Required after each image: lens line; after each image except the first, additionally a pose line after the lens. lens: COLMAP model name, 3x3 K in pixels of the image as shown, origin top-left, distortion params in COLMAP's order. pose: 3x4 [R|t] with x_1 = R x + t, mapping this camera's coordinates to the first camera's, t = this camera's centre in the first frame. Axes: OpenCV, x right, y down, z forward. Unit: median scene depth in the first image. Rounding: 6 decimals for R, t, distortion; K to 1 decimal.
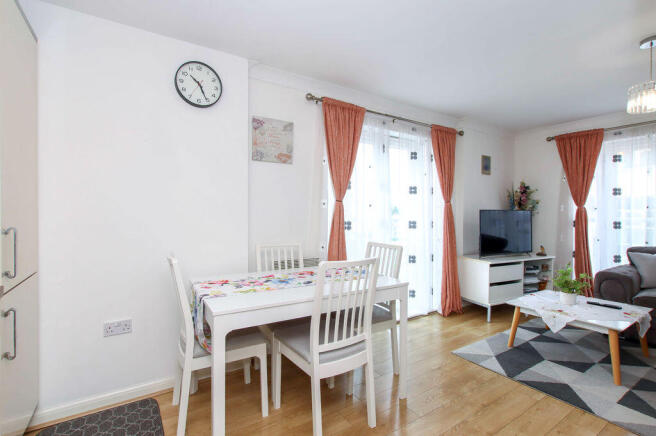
lens RADIAL K [[314.7, 0, 328.0], [0, 314.7, 218.0], [0, 0, 1]] dist [-0.001233, 0.000058]
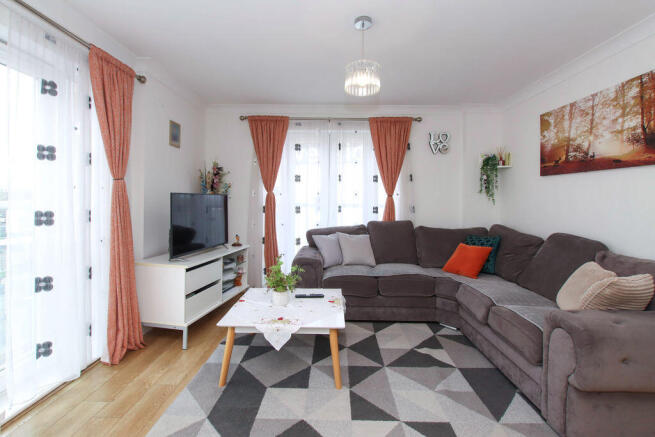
lens RADIAL K [[312.9, 0, 337.6], [0, 312.9, 199.1], [0, 0, 1]] dist [-0.014119, 0.000822]
pose [[0.542589, 0.005662, 0.839979, 0.096470], [0.005590, 0.999931, -0.010352, -0.002337], [-0.839980, 0.010312, 0.542520, 0.298779]]
